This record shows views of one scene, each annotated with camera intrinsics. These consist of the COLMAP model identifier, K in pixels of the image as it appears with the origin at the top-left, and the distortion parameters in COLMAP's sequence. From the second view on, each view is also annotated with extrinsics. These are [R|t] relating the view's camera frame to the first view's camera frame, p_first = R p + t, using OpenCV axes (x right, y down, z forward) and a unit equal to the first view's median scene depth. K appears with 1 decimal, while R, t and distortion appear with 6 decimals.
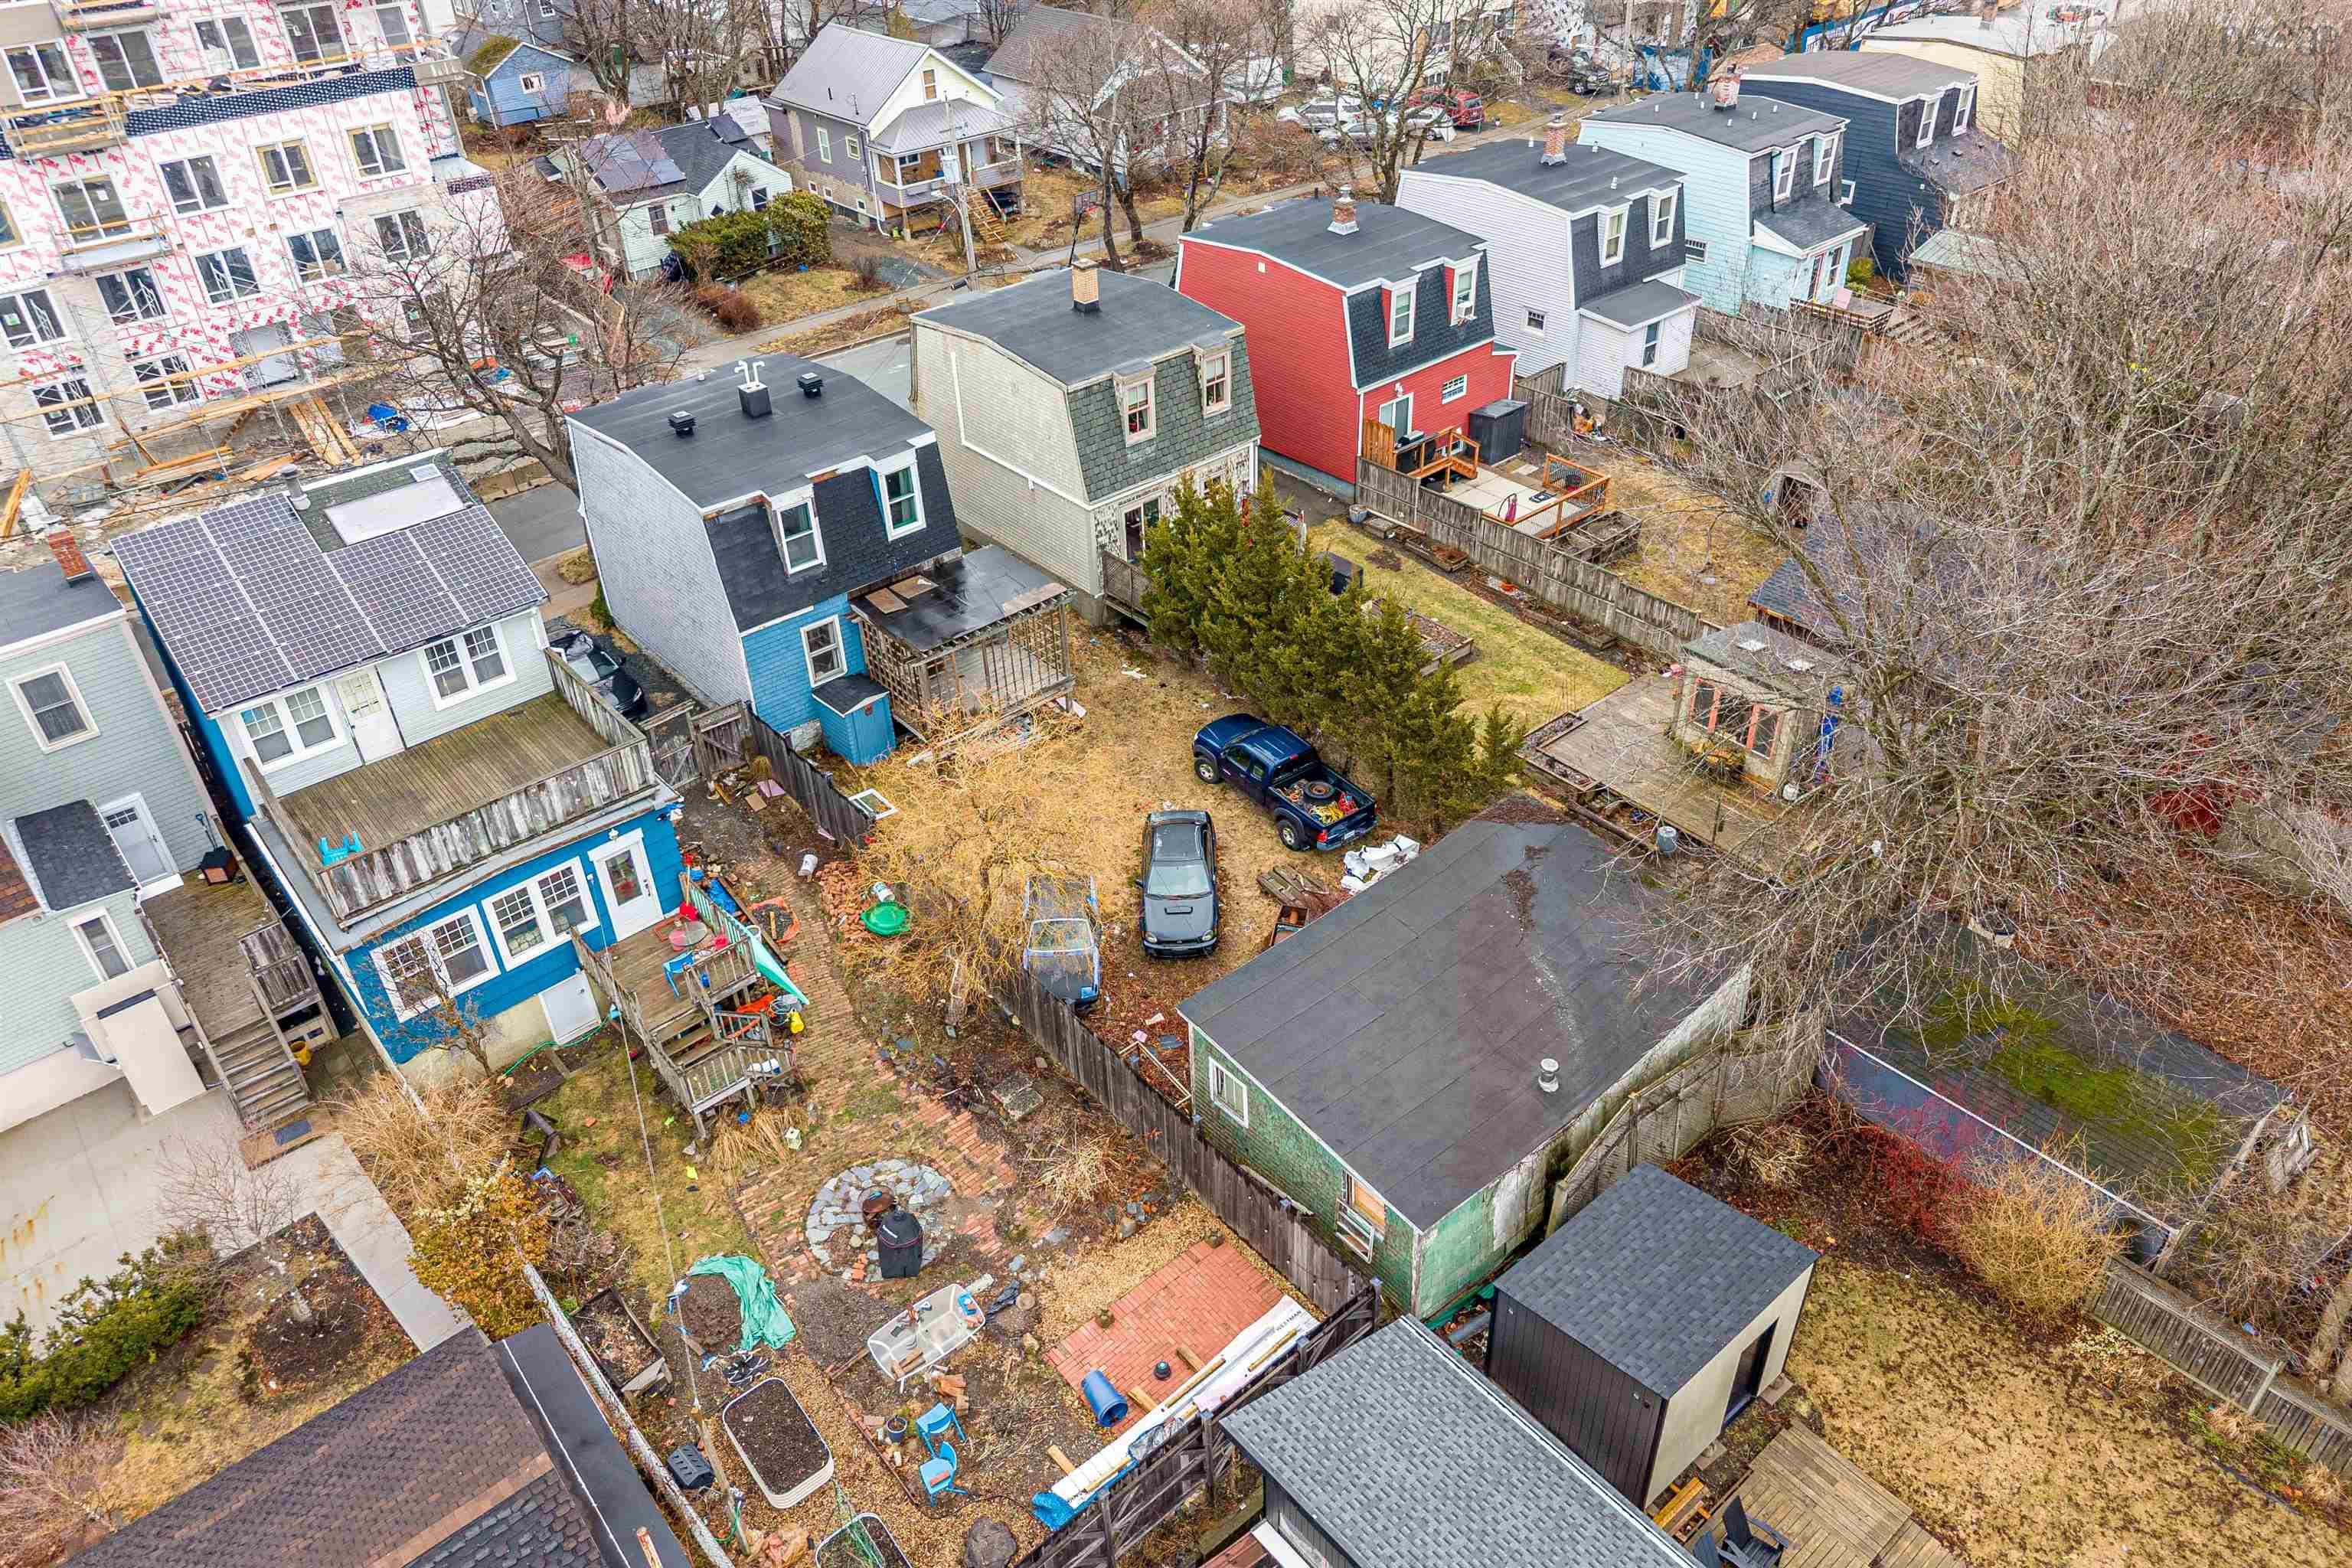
lens RADIAL K [[1614.6, 0, 1196.8], [0, 1614.6, 694.8], [0, 0, 1]] dist [0.034558, -0.035179]
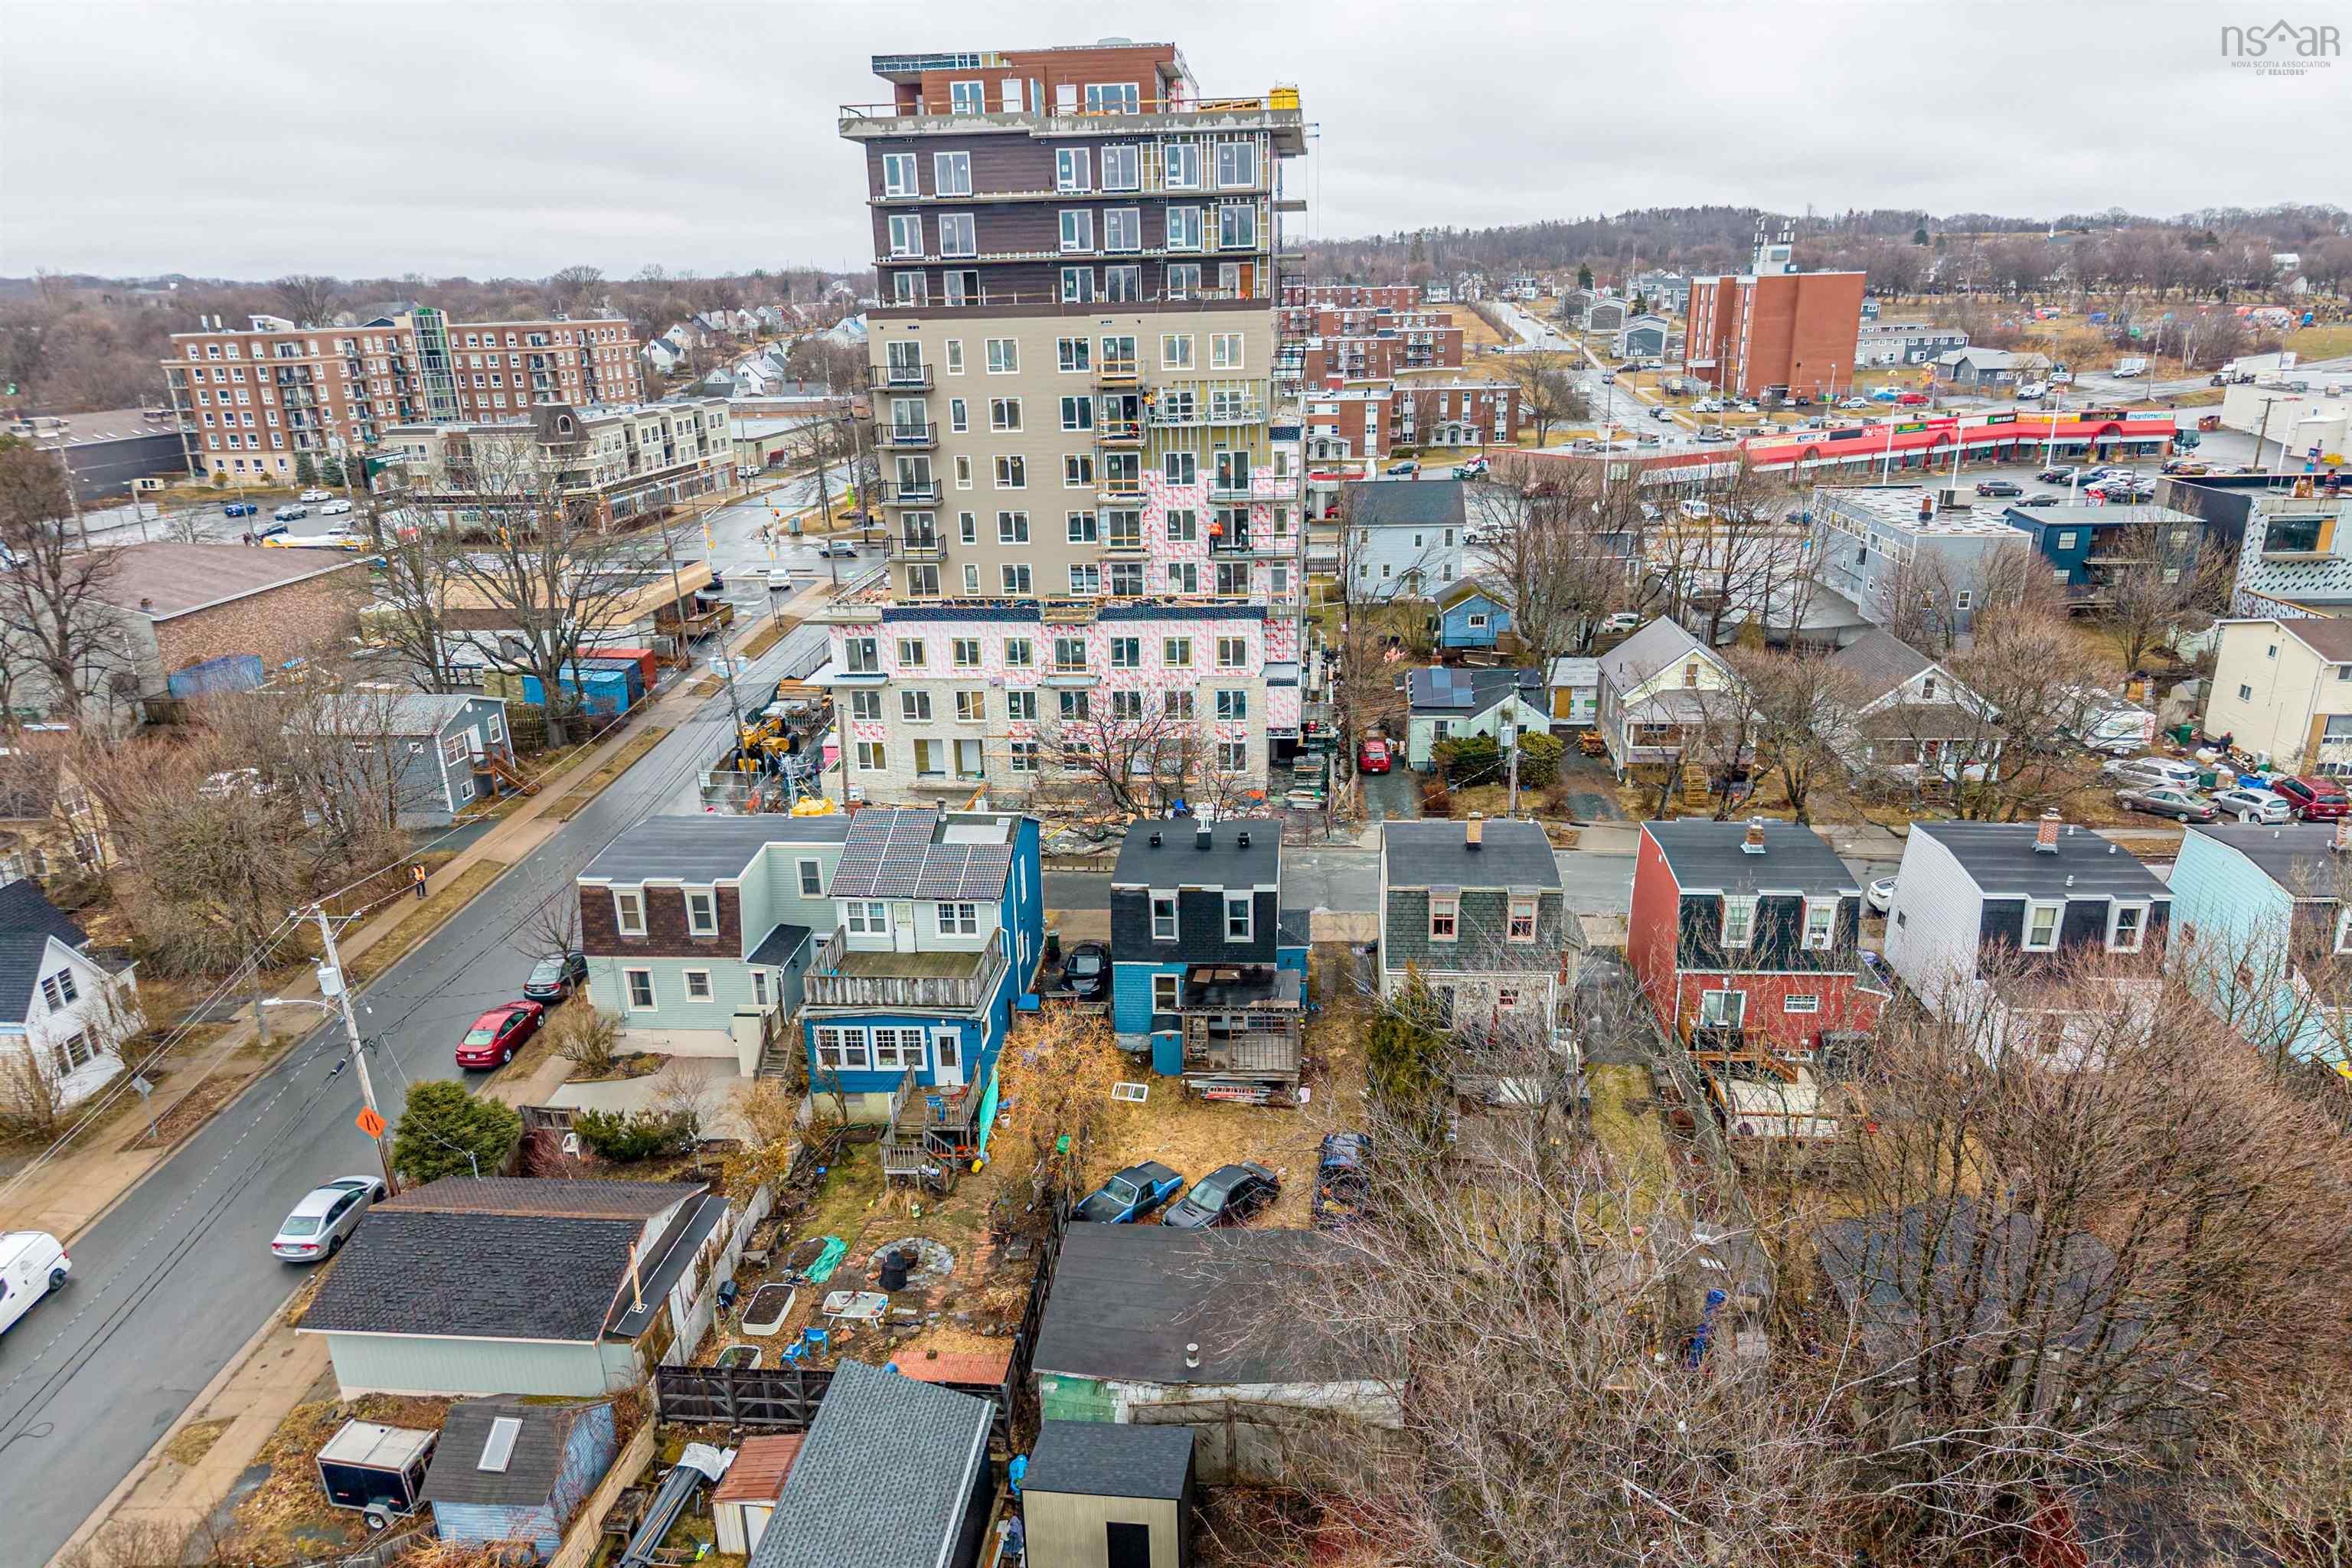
lens RADIAL K [[1614.6, 0, 1173.5], [0, 1614.6, 789.1], [0, 0, 1]] dist [0.034558, -0.035179]
pose [[0.703299, 0.230908, -0.672348, 0.784016], [-0.385726, 0.918400, -0.088072, -0.075678], [0.597148, 0.321283, 0.734977, -0.207514]]
